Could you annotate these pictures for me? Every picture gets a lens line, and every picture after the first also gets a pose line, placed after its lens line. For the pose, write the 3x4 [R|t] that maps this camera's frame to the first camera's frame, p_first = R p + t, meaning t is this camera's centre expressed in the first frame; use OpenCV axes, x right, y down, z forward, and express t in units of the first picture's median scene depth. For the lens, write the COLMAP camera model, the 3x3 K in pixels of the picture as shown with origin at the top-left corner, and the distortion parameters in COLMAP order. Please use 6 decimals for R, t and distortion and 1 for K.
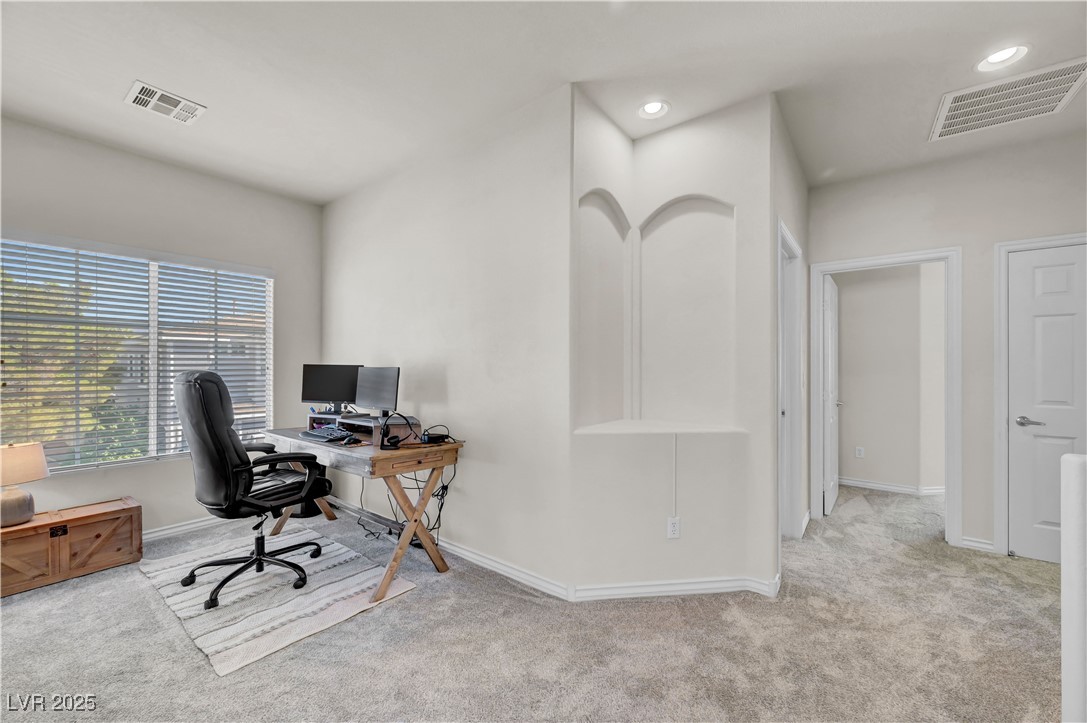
lens RADIAL K [[429.8, 0, 545.3], [0, 429.8, 370.2], [0, 0, 1]] dist [-0.000718, -0.000147]
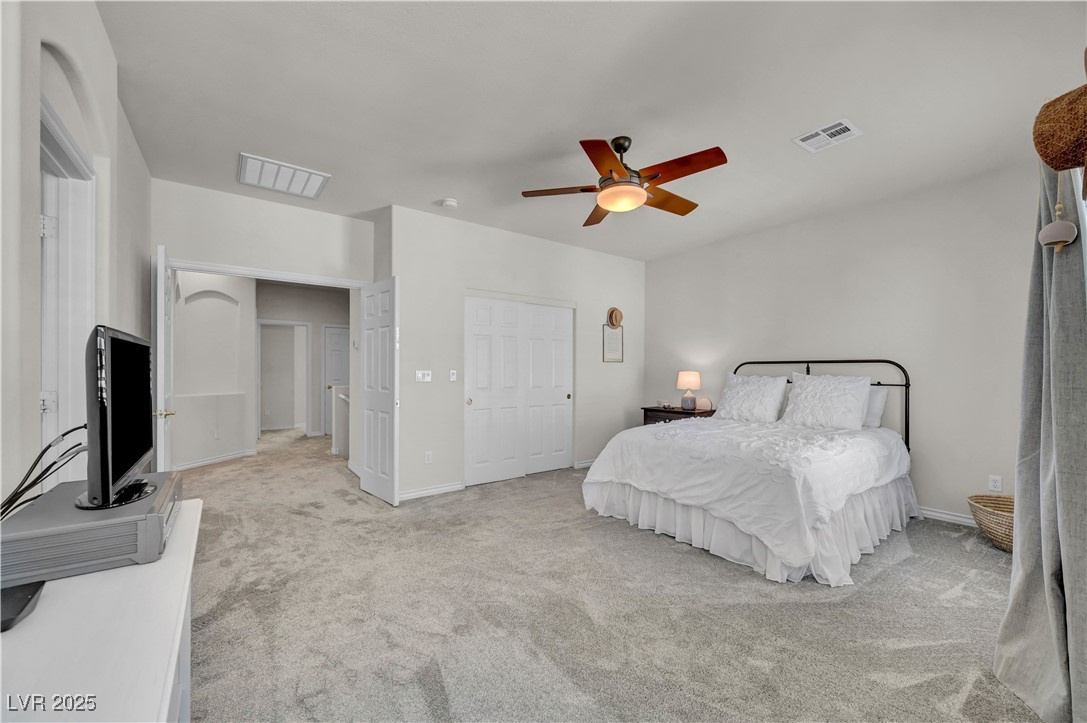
lens RADIAL K [[424.9, 0, 544.0], [0, 424.9, 367.9], [0, 0, 1]] dist [-0.004721, -0.000455]
pose [[0.274268, 0.005457, 0.961638, -0.836697], [0.004870, 0.999963, -0.007064, 0.011980], [-0.961641, 0.006621, 0.274232, -0.793586]]
